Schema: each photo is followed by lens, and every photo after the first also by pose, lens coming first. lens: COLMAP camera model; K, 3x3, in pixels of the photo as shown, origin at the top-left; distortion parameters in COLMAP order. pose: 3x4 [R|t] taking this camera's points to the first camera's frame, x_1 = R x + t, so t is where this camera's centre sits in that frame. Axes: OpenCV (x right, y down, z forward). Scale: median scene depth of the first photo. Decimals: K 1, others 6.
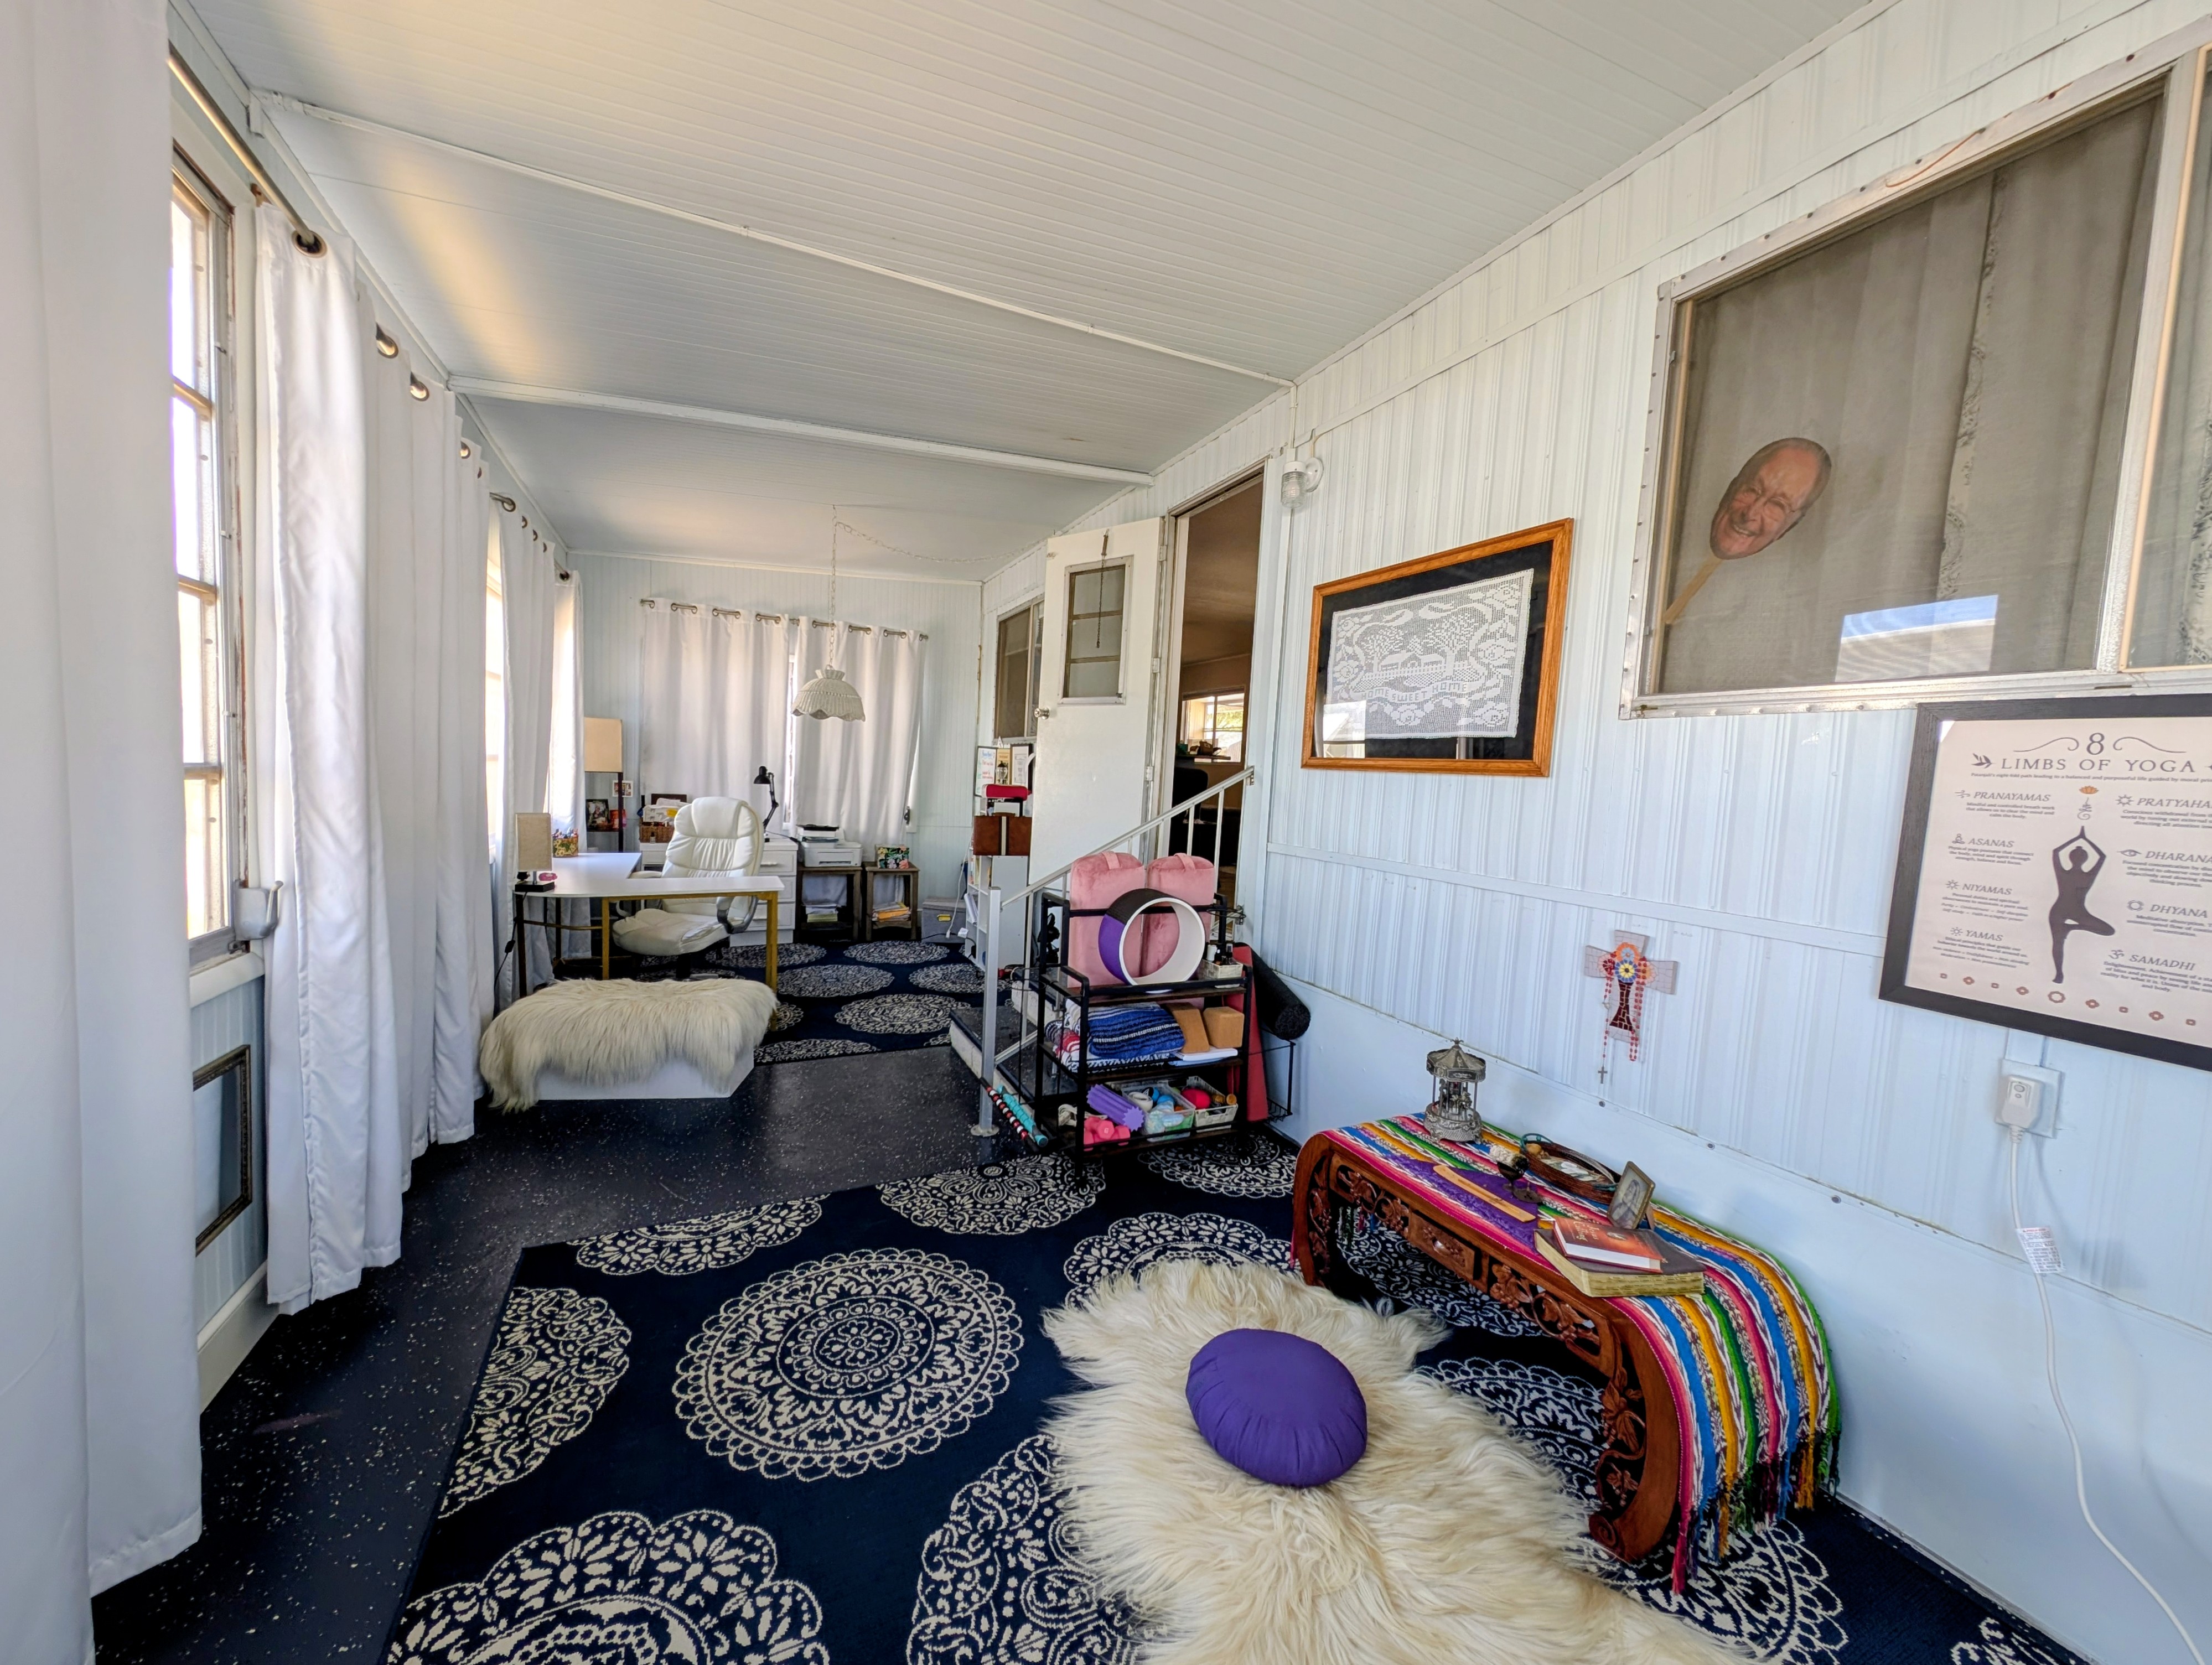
lens RADIAL K [[834.8, 0, 1100.6], [0, 834.8, 832.3], [0, 0, 1]] dist [0.015486, -0.005371]
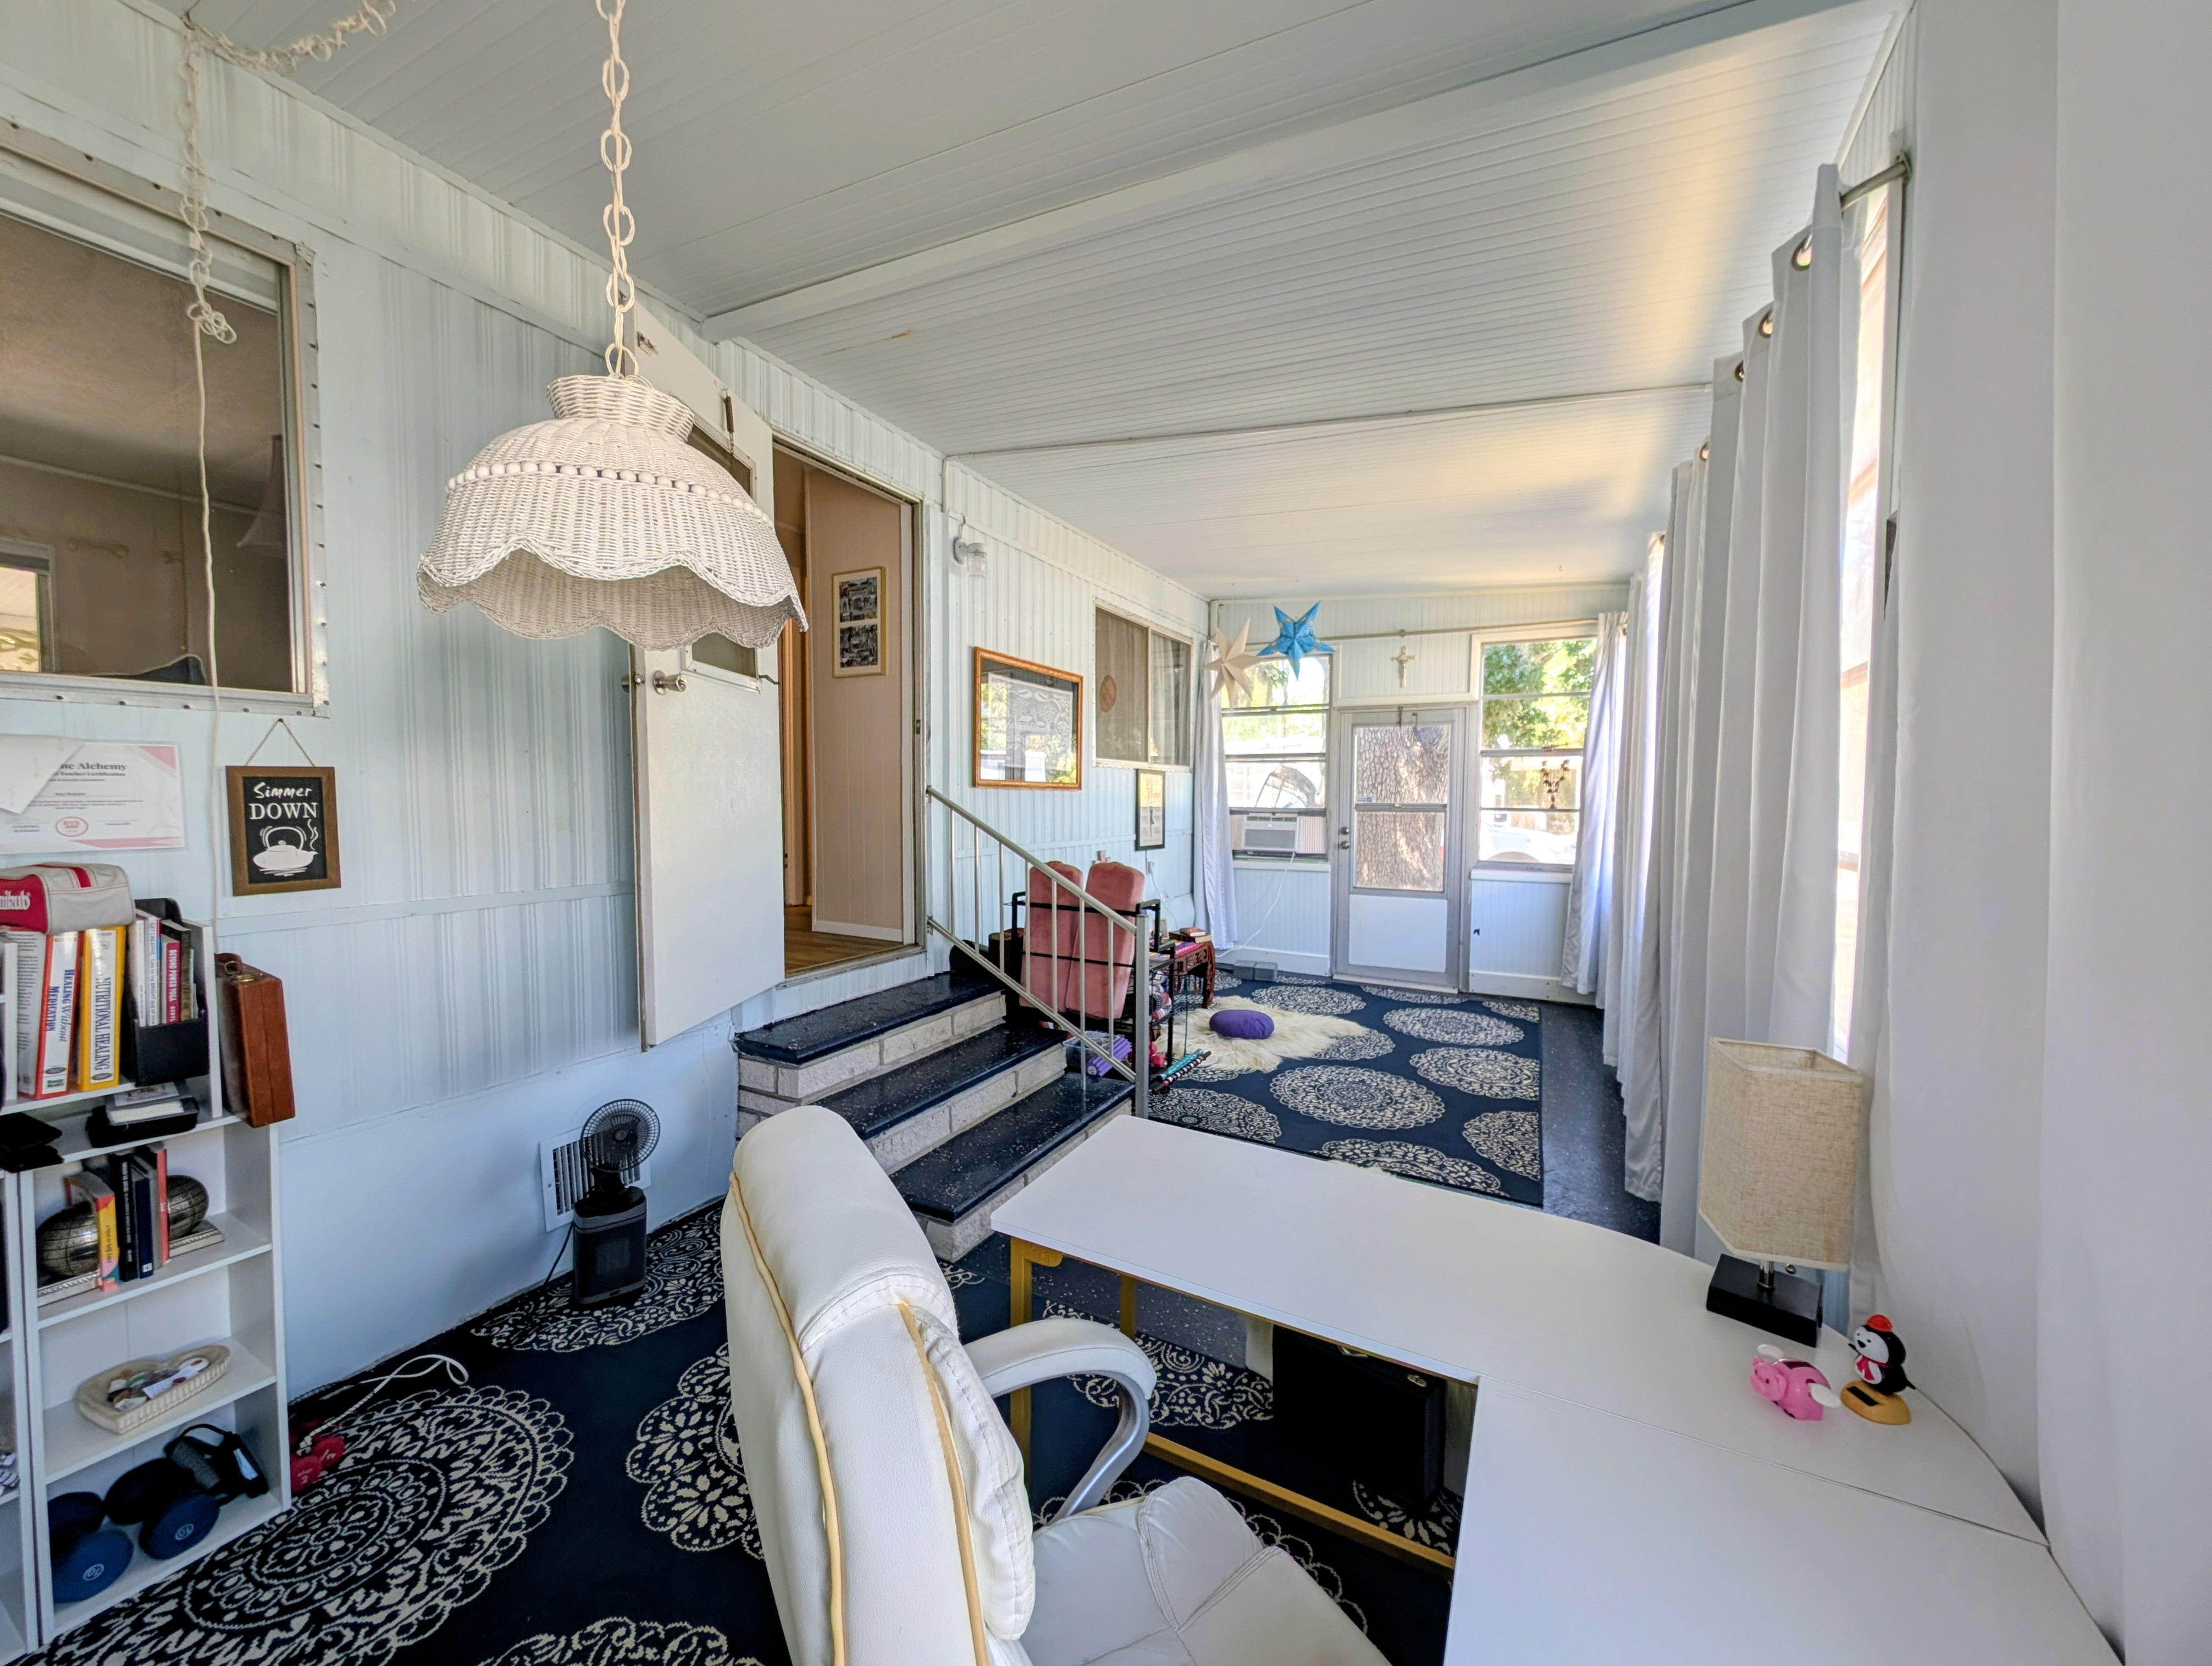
lens RADIAL K [[857.4, 0, 1078.6], [0, 857.4, 835.9], [0, 0, 1]] dist [0.031909, -0.009341]
pose [[-0.585069, -0.098339, 0.804999, -1.520618], [0.017231, 0.990889, 0.133571, -0.291655], [-0.810801, 0.092019, -0.578044, 2.706714]]
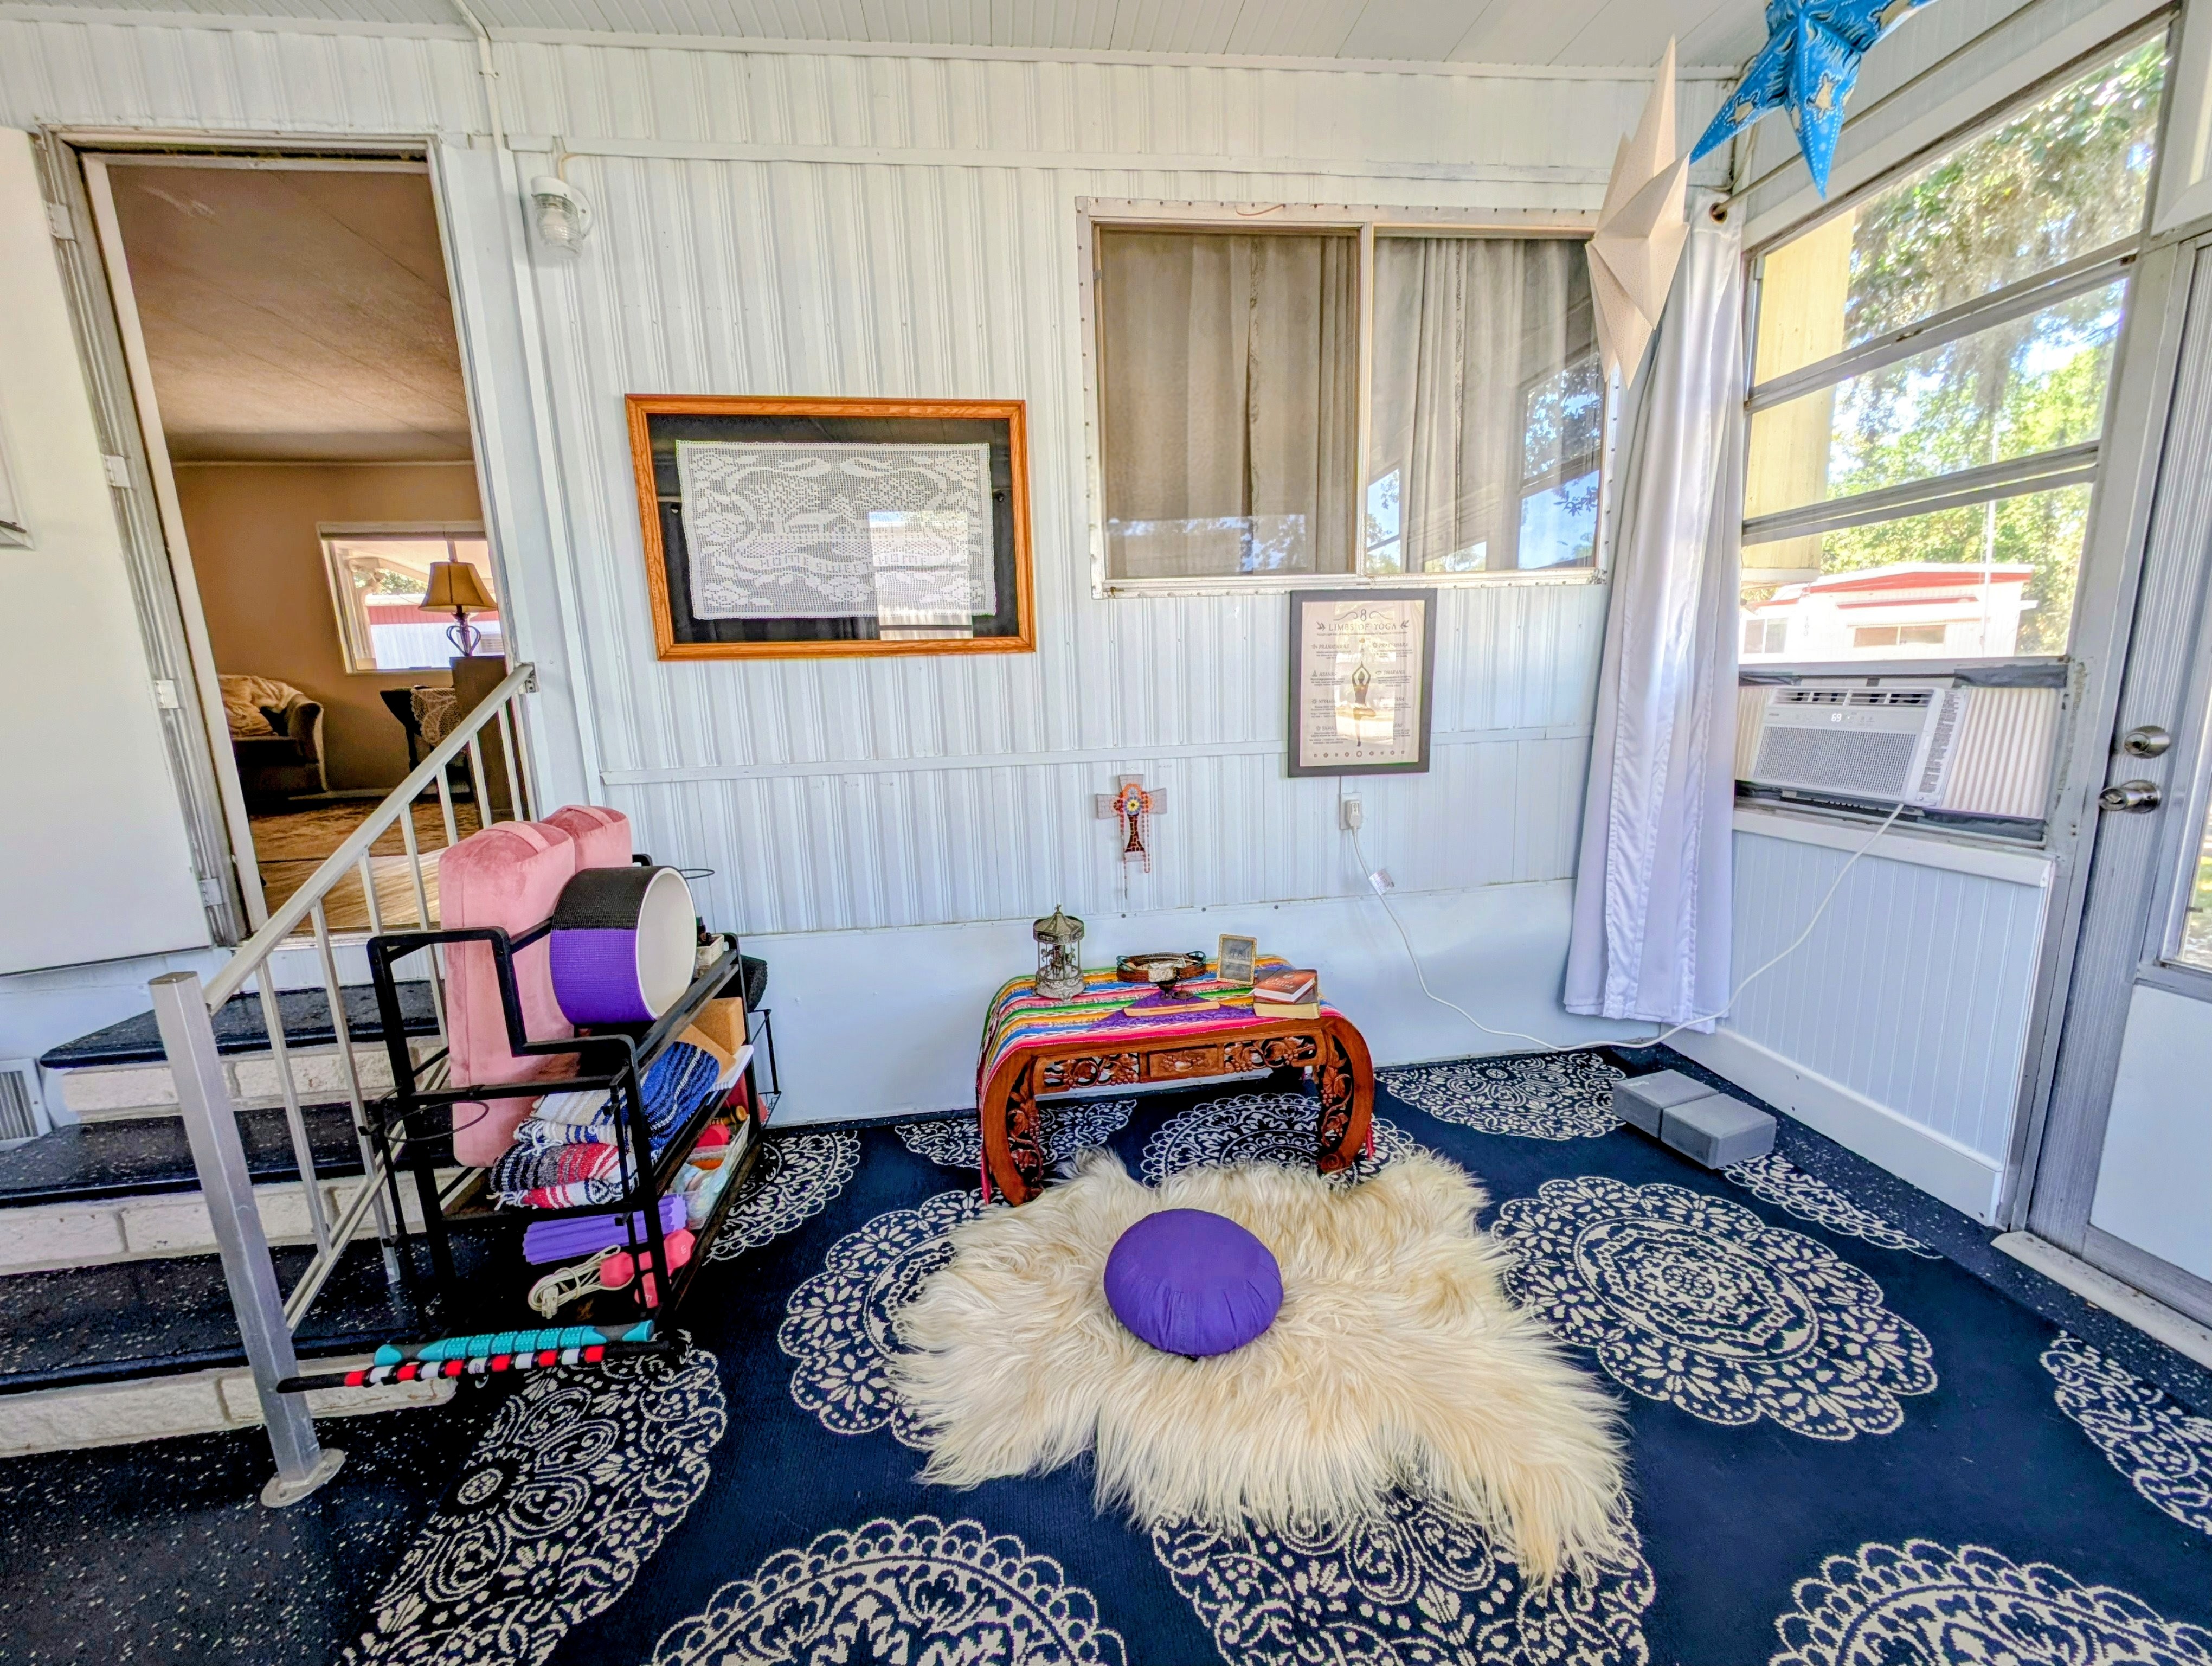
lens RADIAL K [[838.3, 0, 1098.3], [0, 838.3, 827.0], [0, 0, 1]] dist [0.029444, -0.010271]
pose [[0.316019, -0.225353, 0.921601, -0.580051], [0.118351, 0.973157, 0.197377, -0.059741], [-0.941342, 0.046697, 0.334207, 0.667224]]
